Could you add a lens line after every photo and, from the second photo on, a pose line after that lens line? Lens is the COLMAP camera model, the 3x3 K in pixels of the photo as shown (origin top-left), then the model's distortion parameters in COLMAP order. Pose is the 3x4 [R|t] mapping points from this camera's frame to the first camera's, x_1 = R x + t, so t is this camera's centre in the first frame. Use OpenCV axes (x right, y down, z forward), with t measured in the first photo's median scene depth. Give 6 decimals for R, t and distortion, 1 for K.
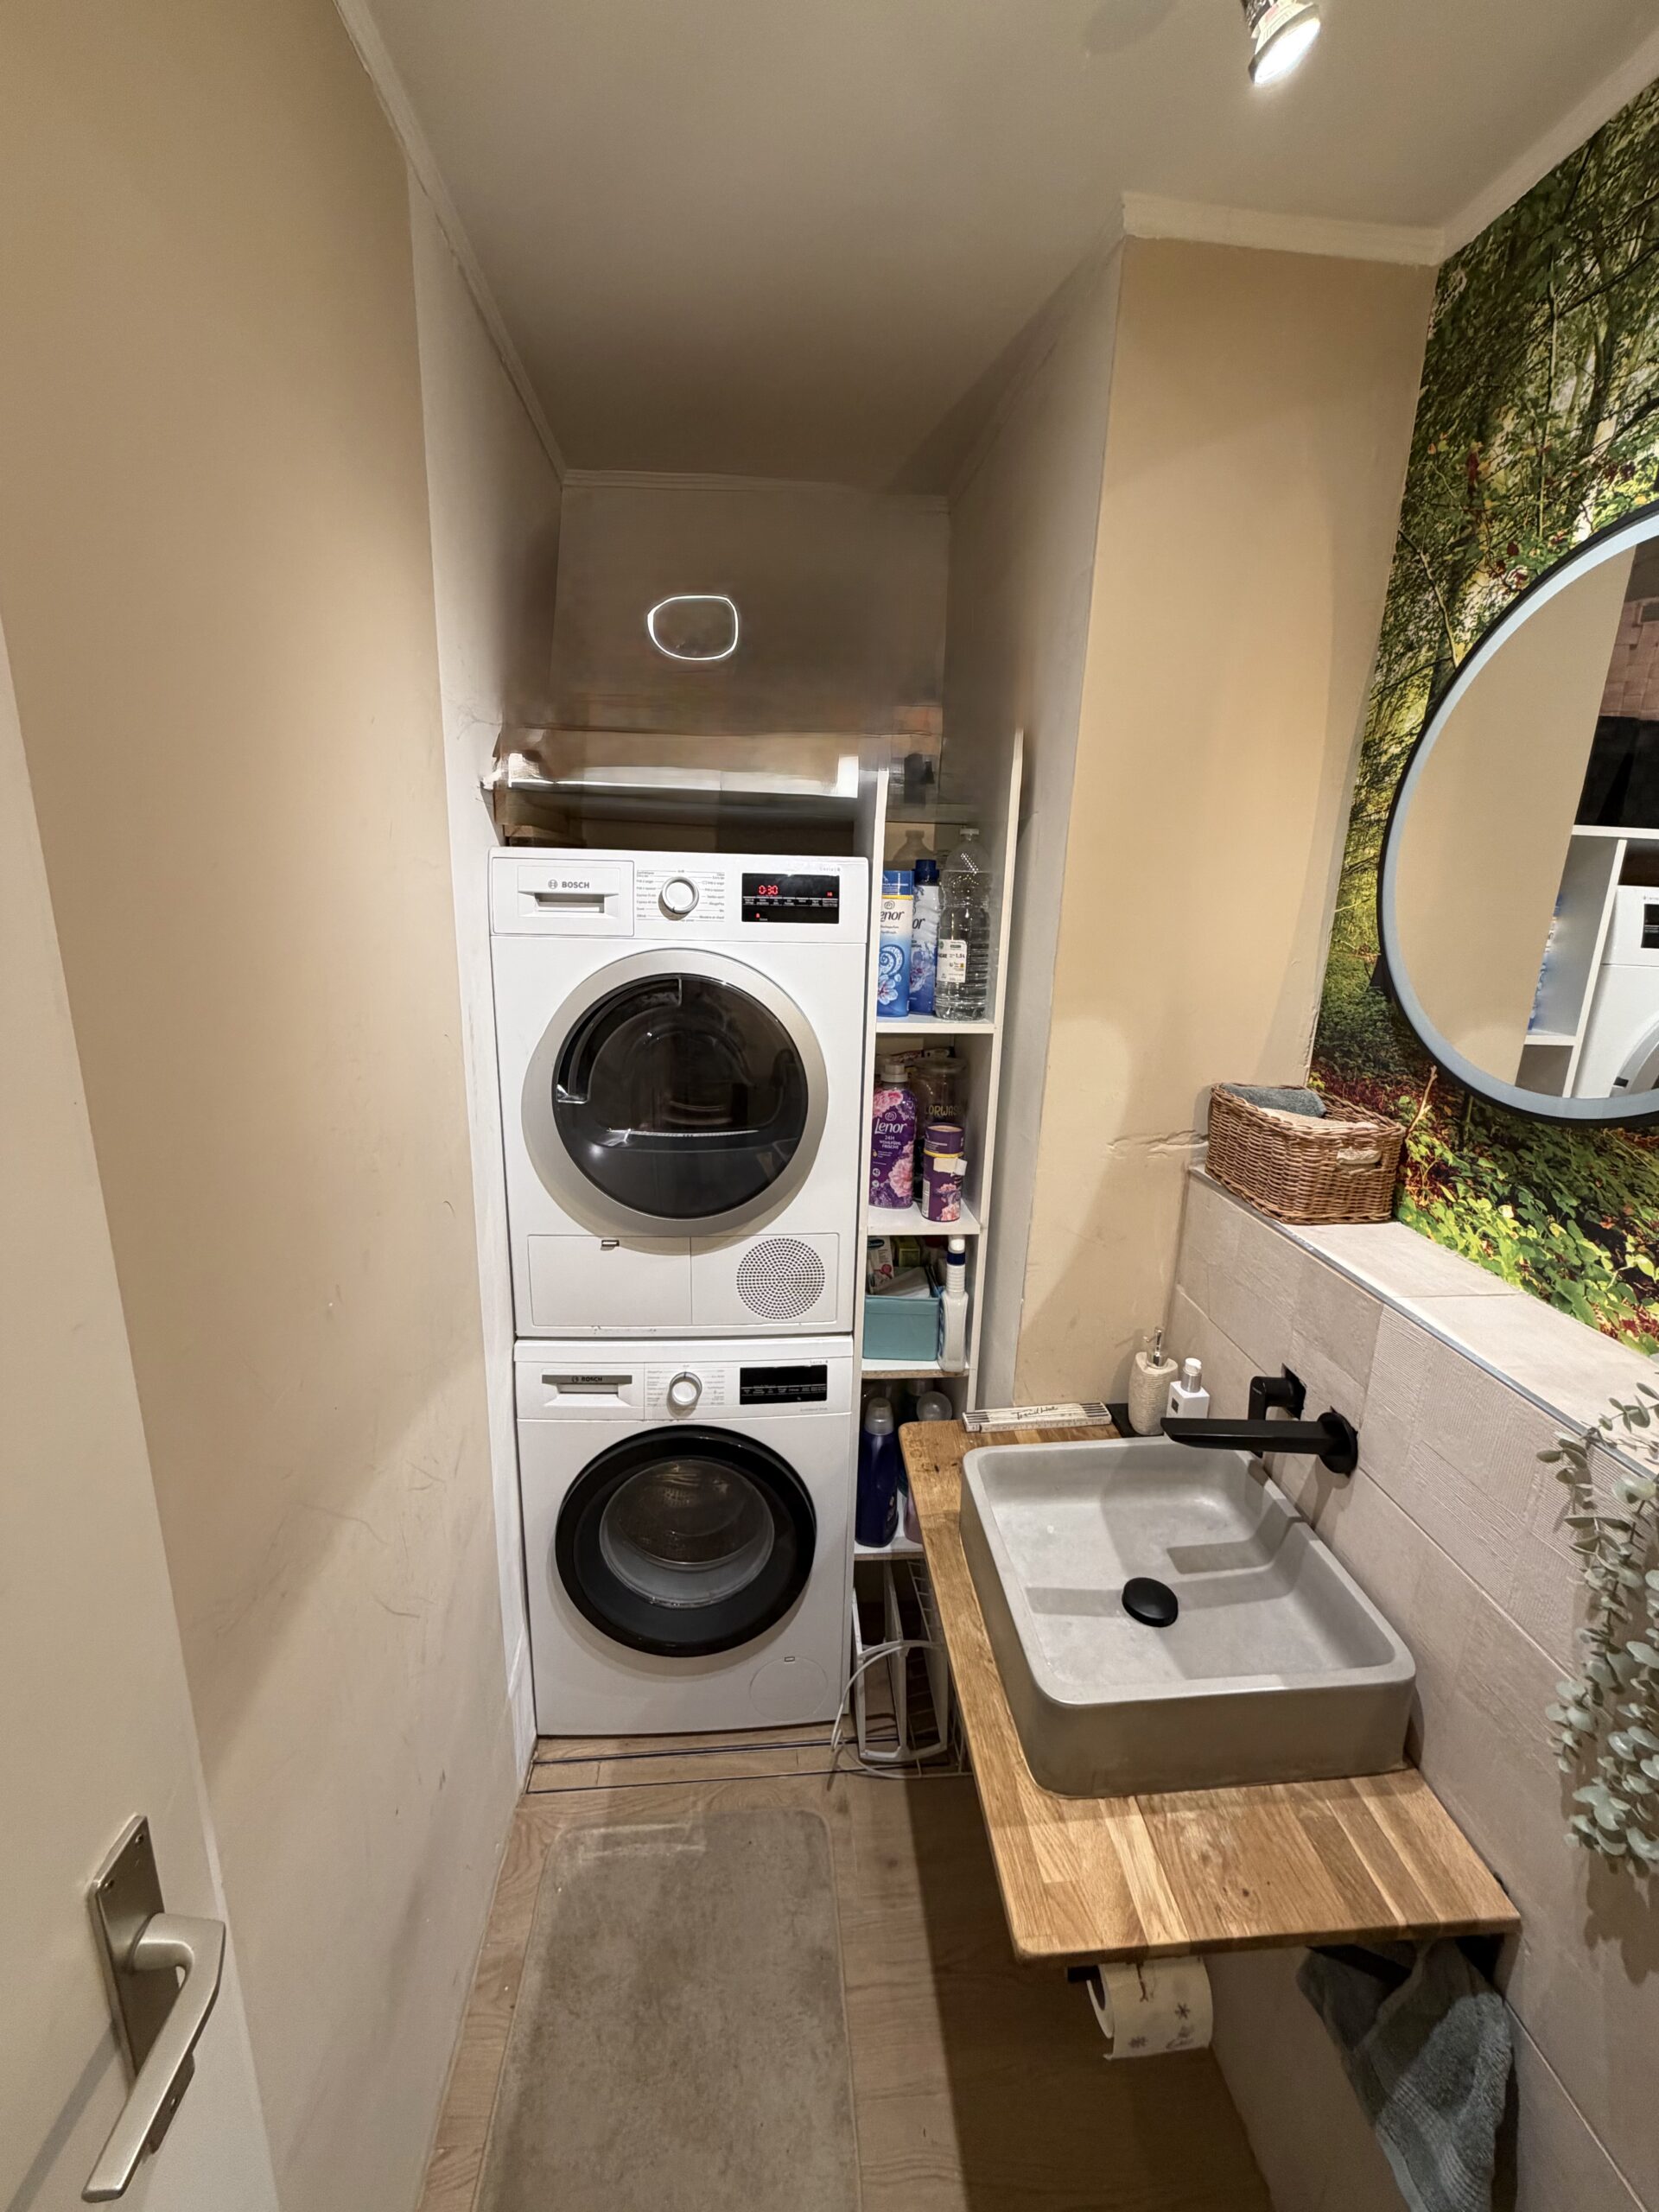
lens RADIAL K [[887.7, 0, 832.6], [0, 887.7, 1100.1], [0, 0, 1]] dist [0.000818, 0.000114]
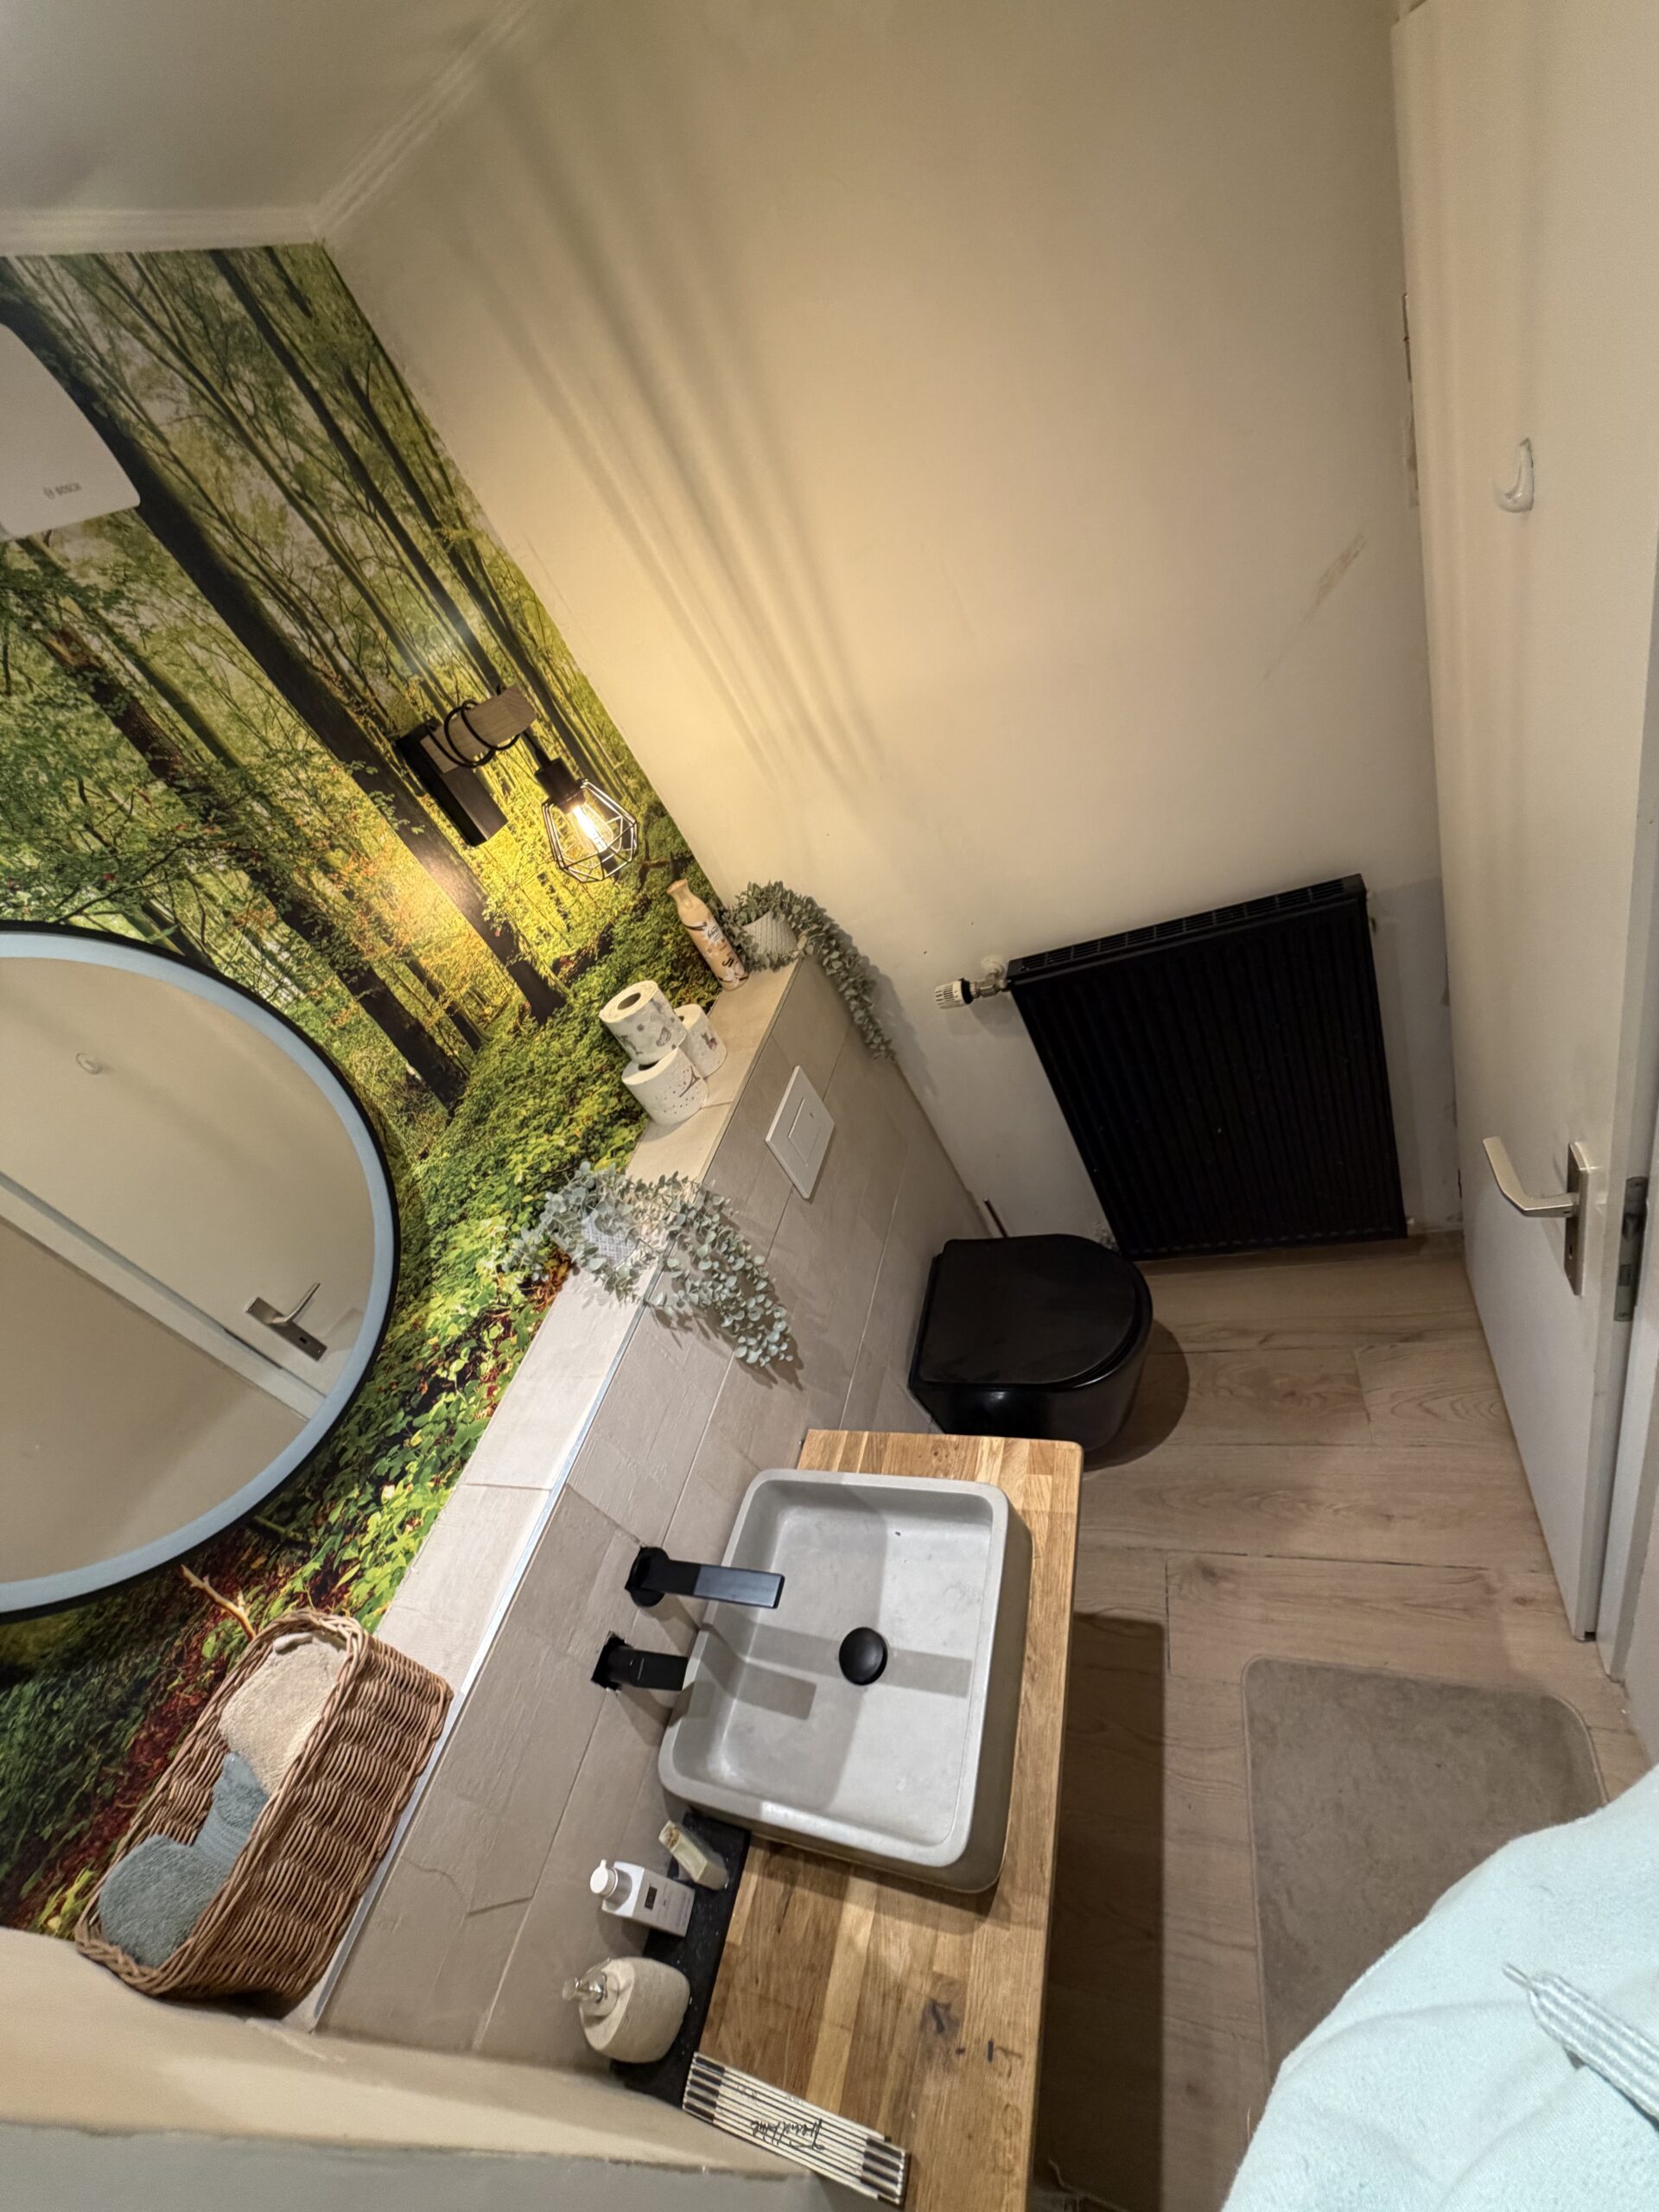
lens RADIAL K [[887.7, 0, 825.1], [0, 887.7, 1103.9], [0, 0, 1]] dist [0.000818, 0.000114]
pose [[-0.853773, 0.073888, 0.515376, -0.209436], [0.473786, 0.520676, 0.710227, -0.588707], [-0.215867, 0.850551, -0.479546, 1.021032]]
